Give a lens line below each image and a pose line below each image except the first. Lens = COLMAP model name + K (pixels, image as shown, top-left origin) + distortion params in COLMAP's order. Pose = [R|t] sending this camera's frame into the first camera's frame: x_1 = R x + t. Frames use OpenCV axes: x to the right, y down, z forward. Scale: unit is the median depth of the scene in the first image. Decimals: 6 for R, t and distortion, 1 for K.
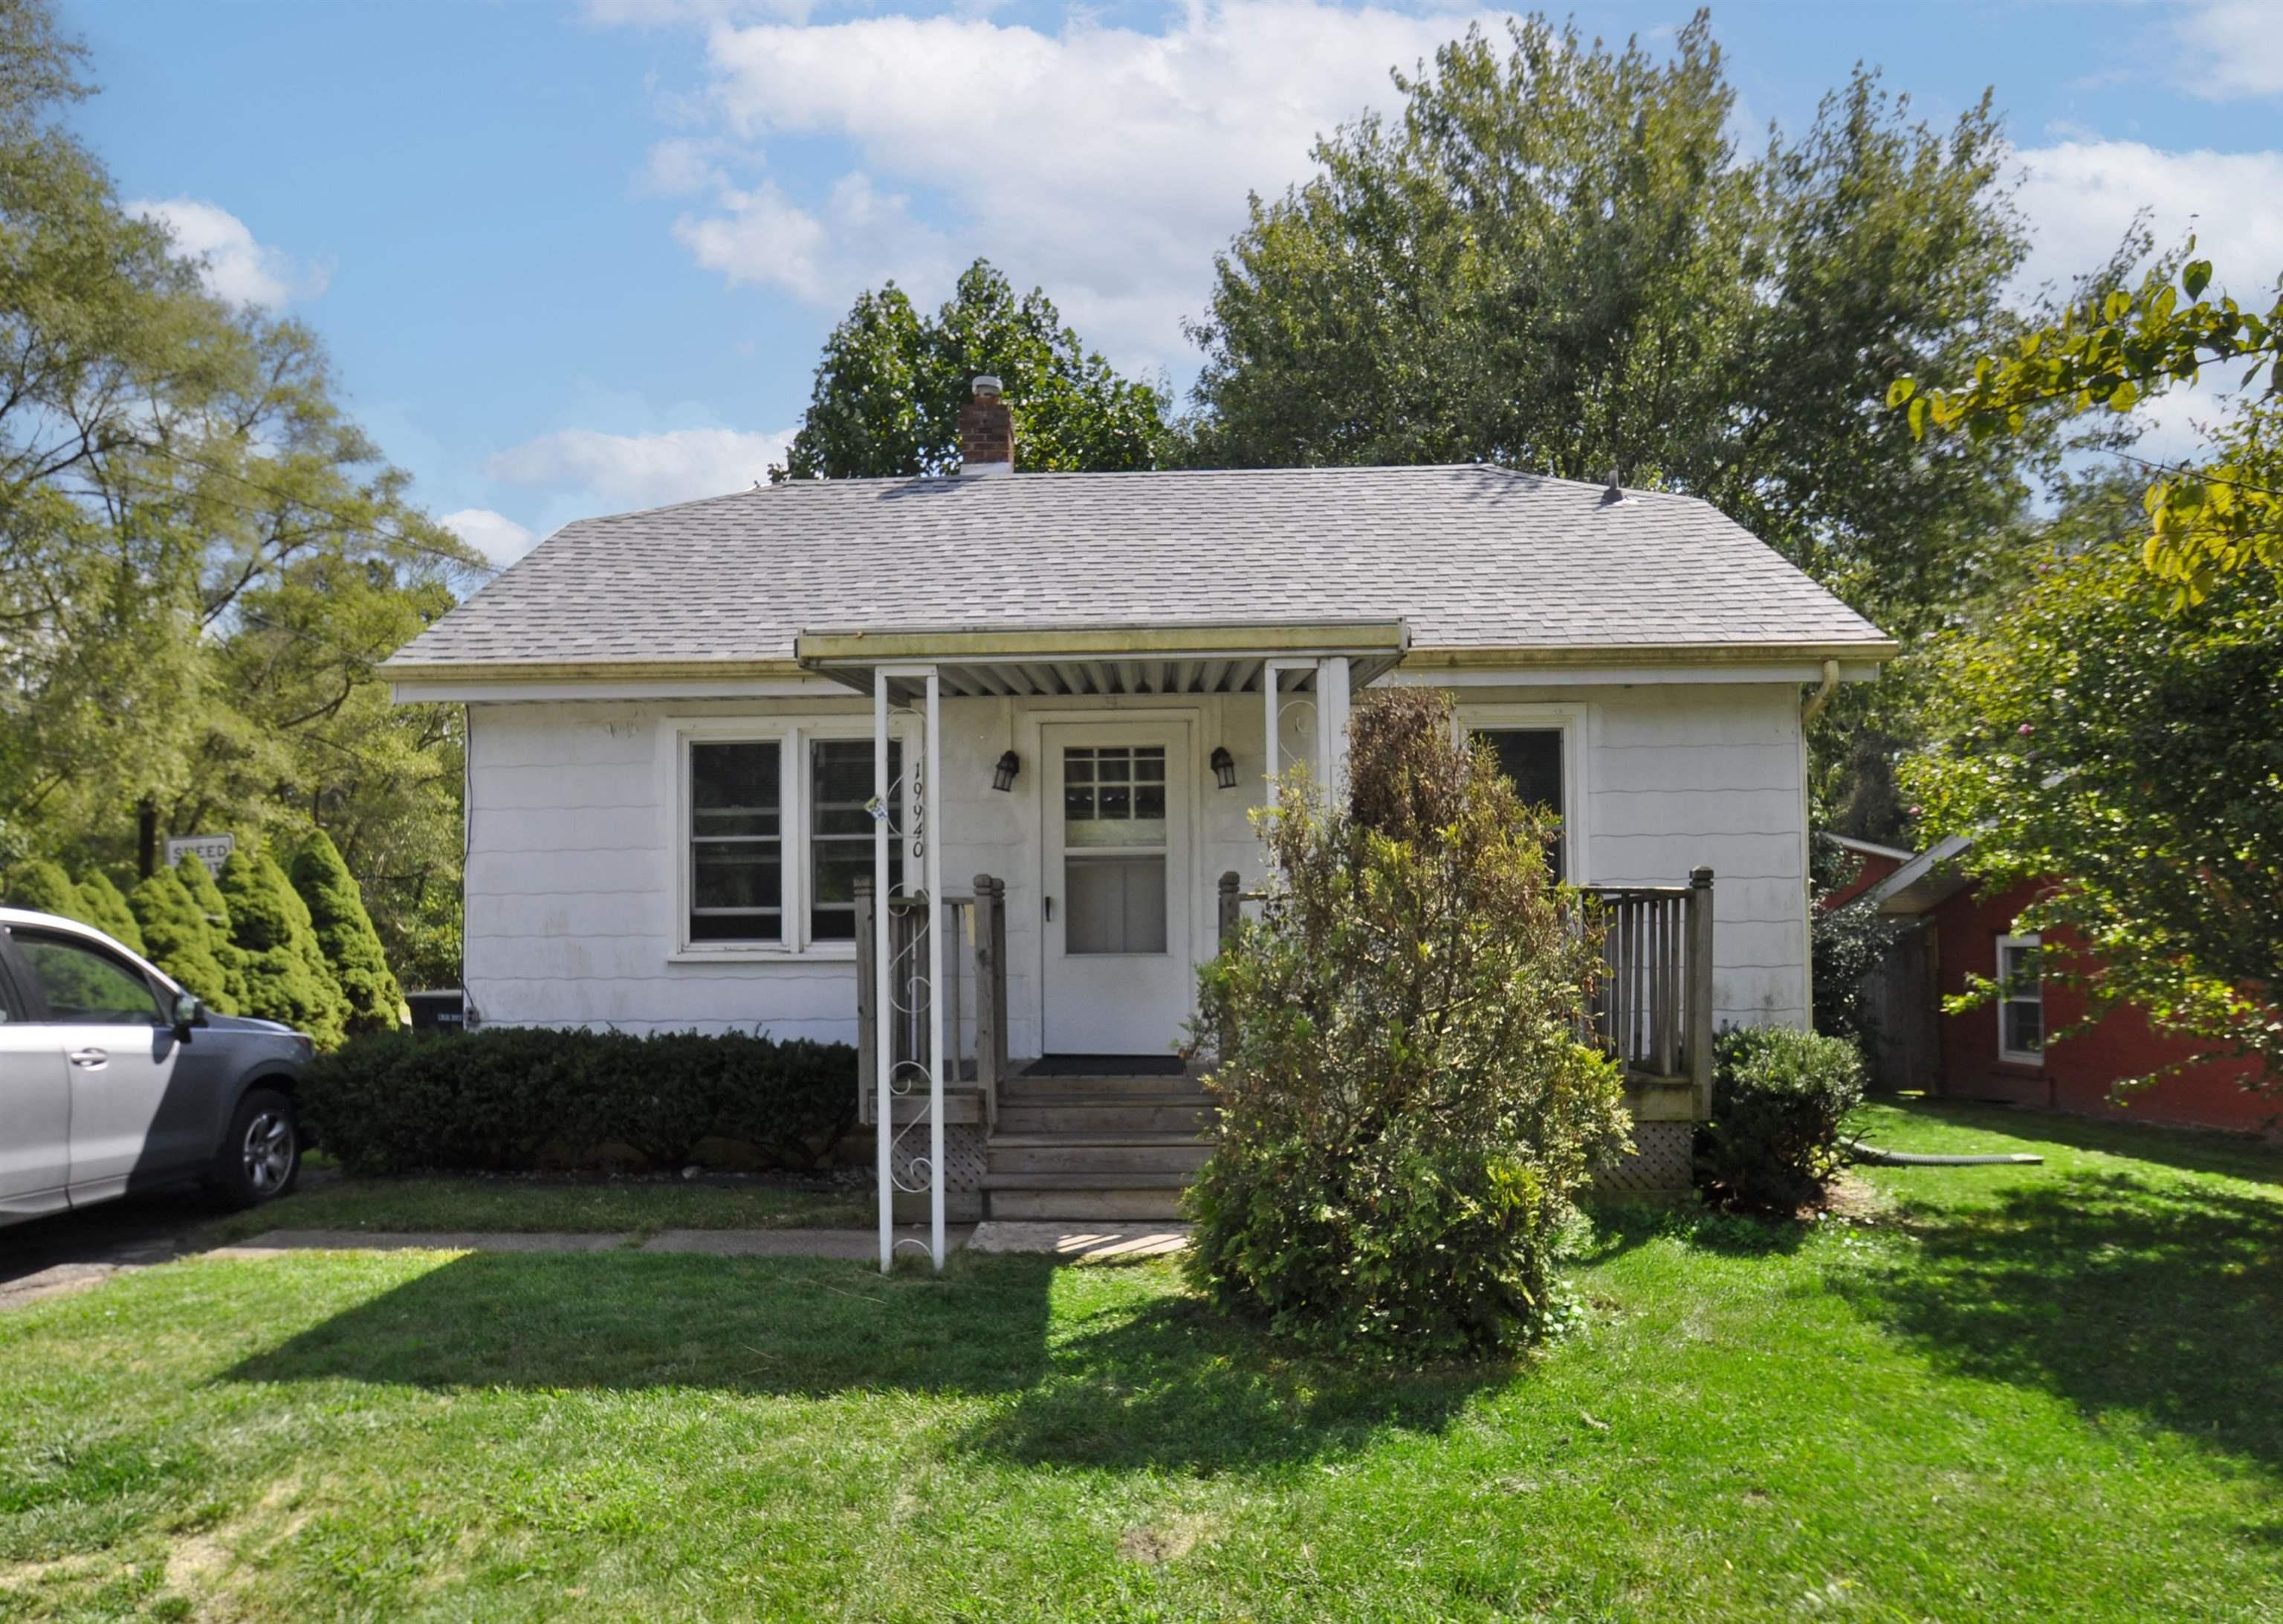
lens RADIAL K [[1396.3, 0, 1141.9], [0, 1396.3, 812.6], [0, 0, 1]] dist [-0.003175, 0.002157]
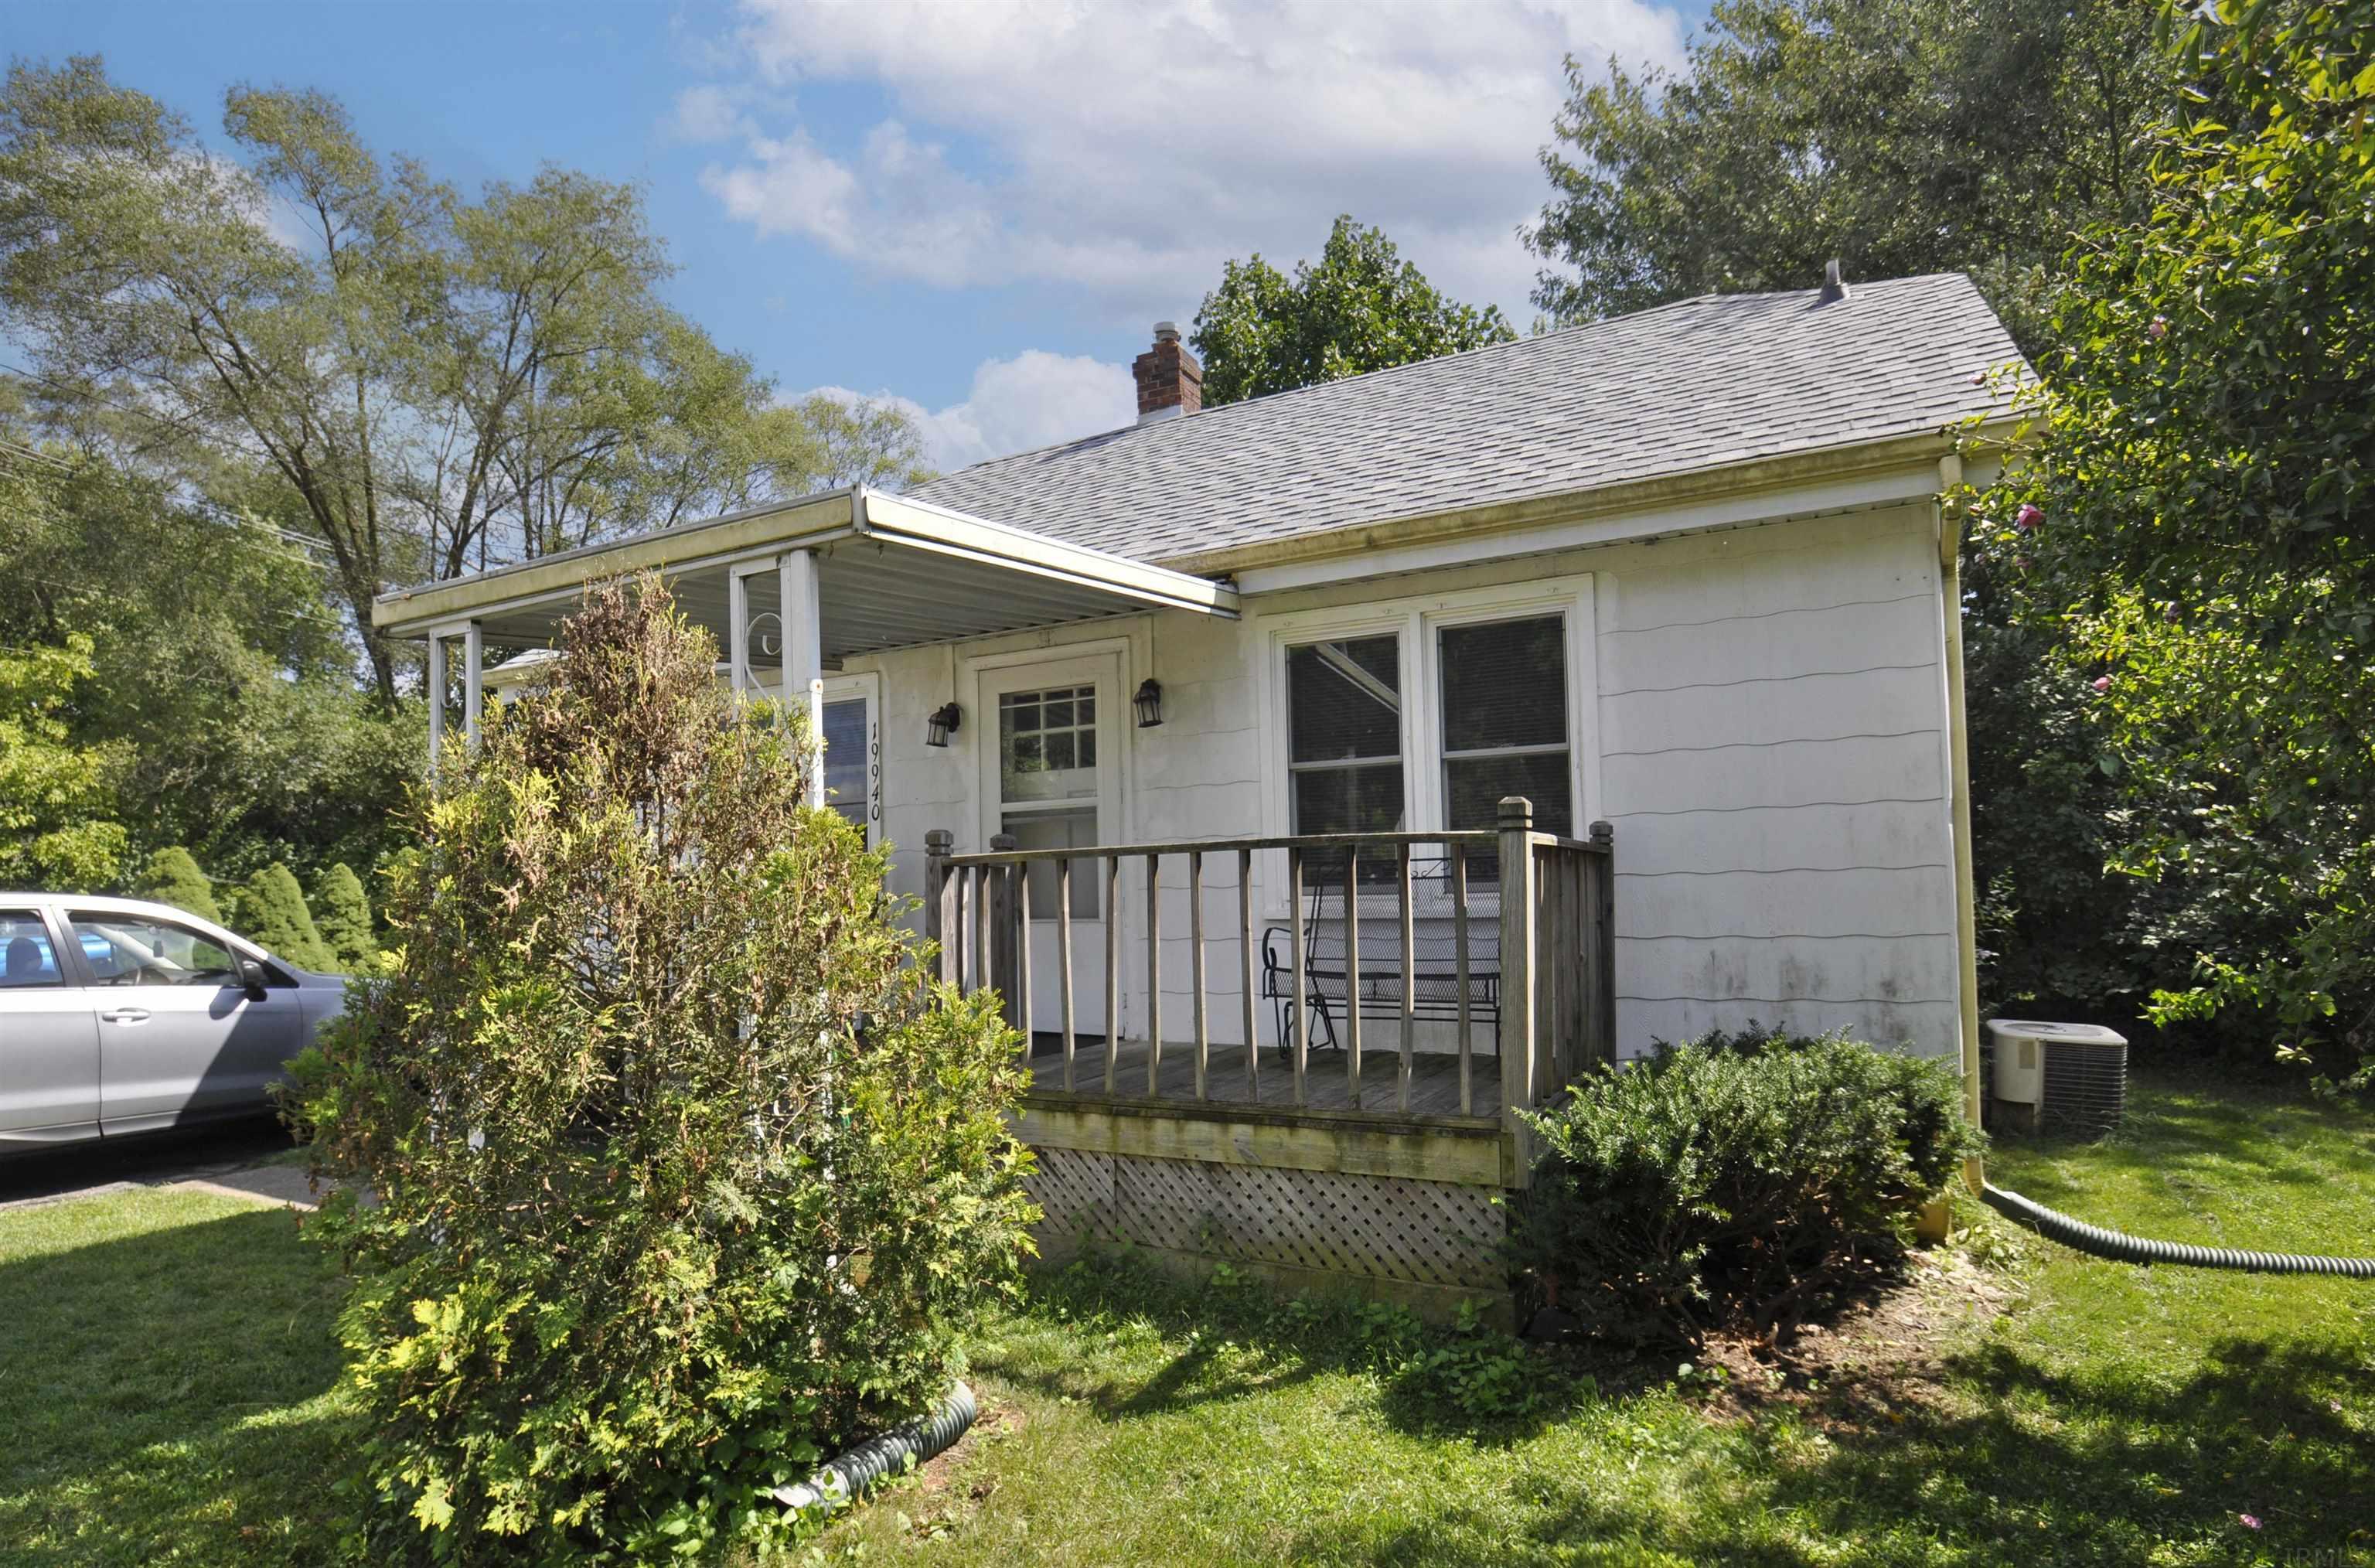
lens RADIAL K [[1226.9, 0, 1187.2], [0, 1226.9, 787.9], [0, 0, 1]] dist [-0.006764, -0.001719]
pose [[0.893381, -0.049288, -0.446589, 0.412711], [0.058851, 0.998238, 0.007559, 0.015977], [0.445430, -0.033035, 0.894707, 0.333197]]
